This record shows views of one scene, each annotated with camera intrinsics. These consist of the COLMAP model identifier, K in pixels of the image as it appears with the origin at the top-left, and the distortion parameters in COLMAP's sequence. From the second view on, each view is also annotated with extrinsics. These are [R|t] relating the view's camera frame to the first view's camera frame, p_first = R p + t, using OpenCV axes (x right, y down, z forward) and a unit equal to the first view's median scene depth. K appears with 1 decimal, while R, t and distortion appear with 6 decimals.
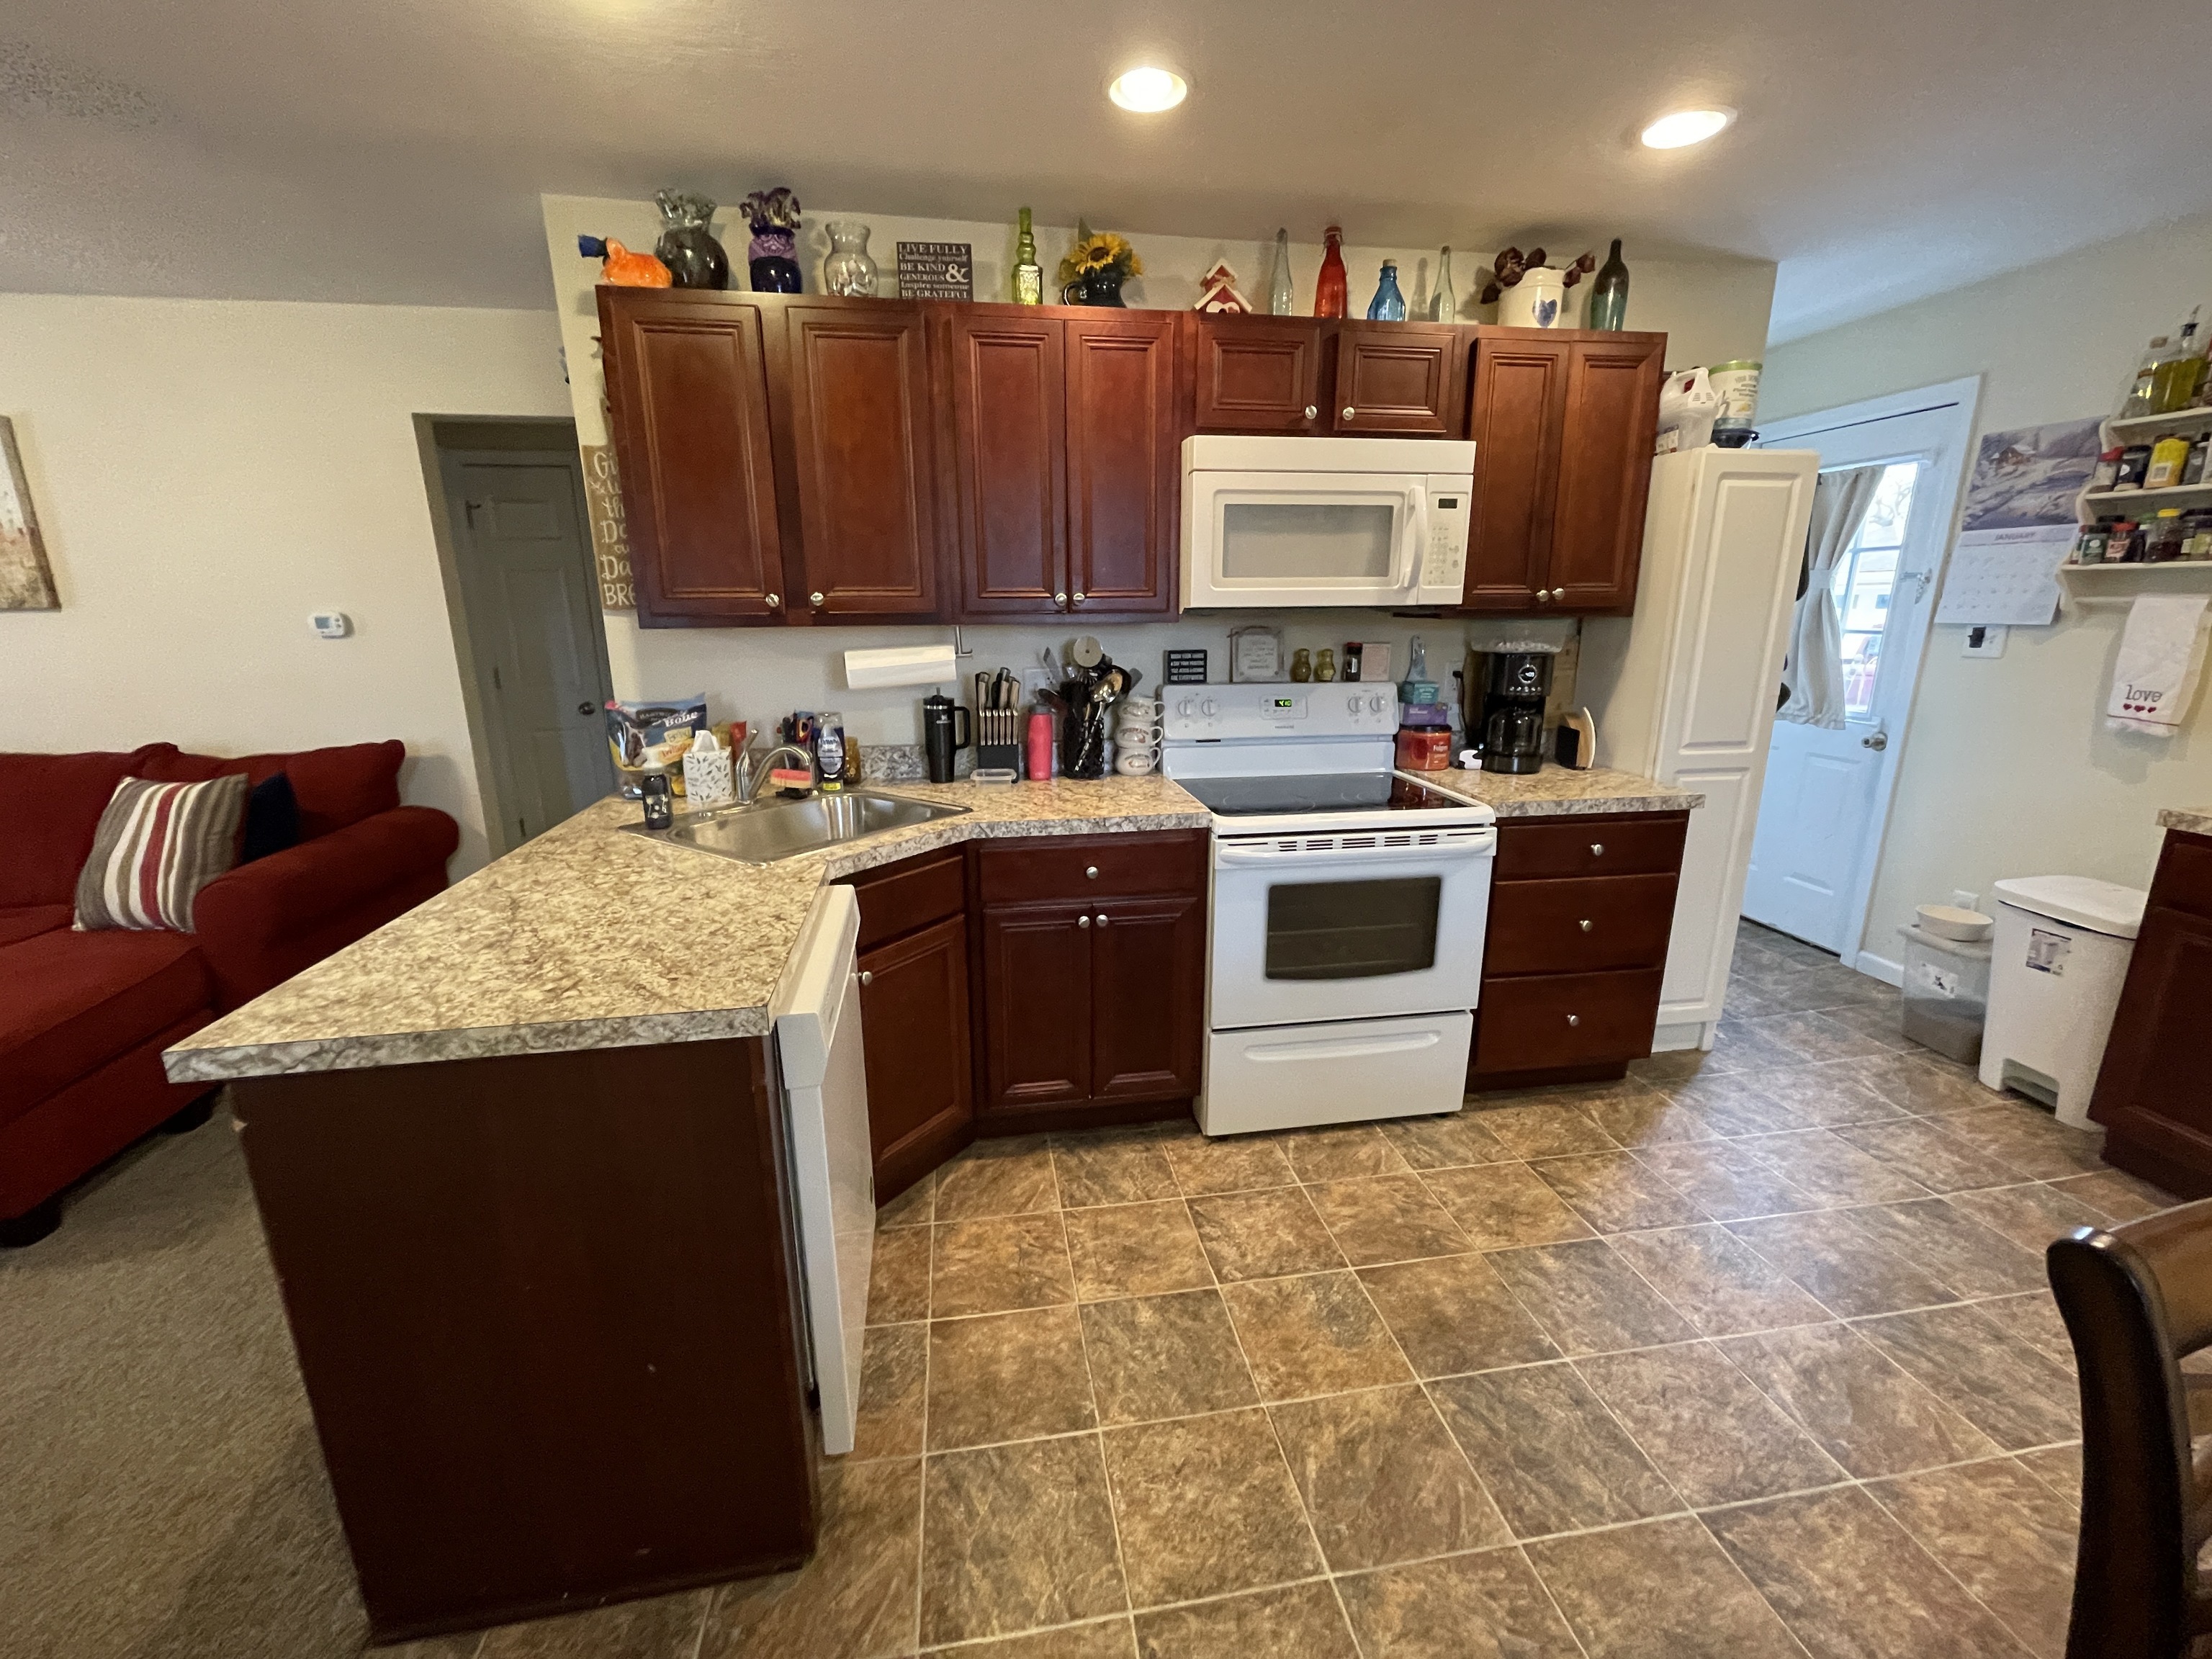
lens RADIAL K [[900.9, 0, 1105.6], [0, 900.9, 828.6], [0, 0, 1]] dist [-0.005455, 0.001601]
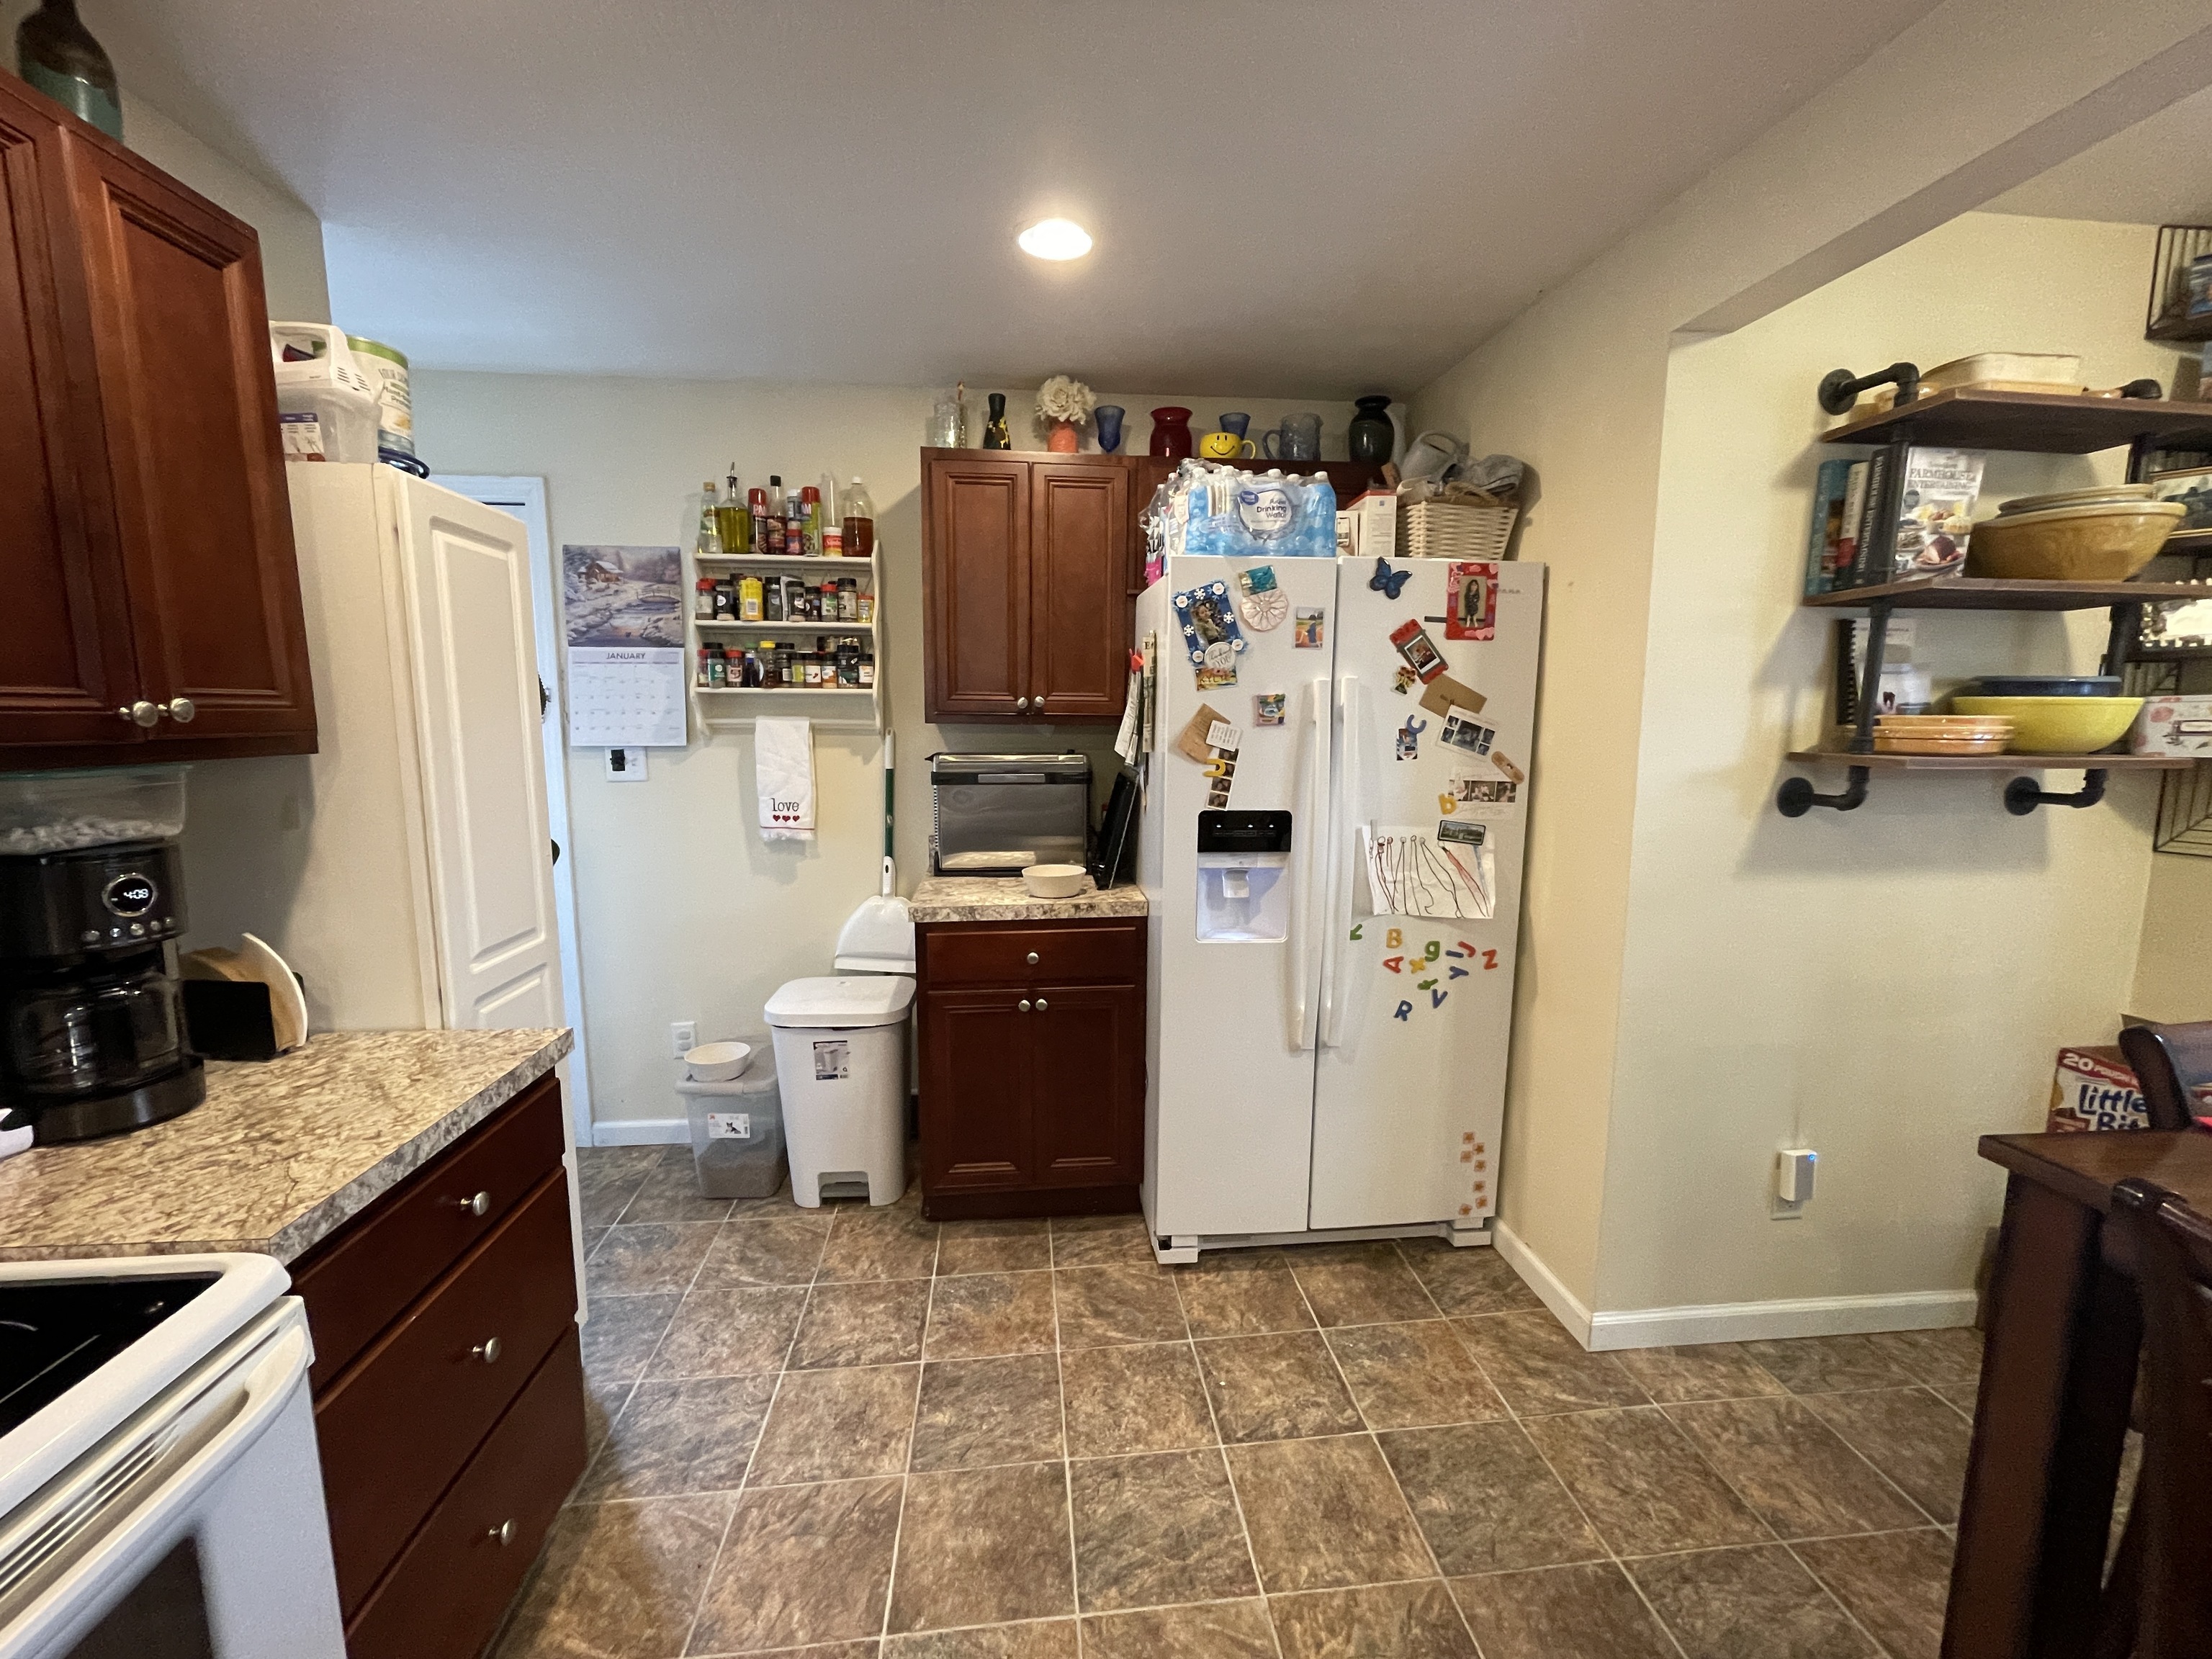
lens RADIAL K [[900.9, 0, 1106.5], [0, 900.9, 832.5], [0, 0, 1]] dist [-0.005455, 0.001601]
pose [[0.066870, -0.121958, 0.990280, 0.085131], [0.243022, 0.964602, 0.102385, -0.131480], [-0.967713, 0.233813, 0.094141, 0.509505]]
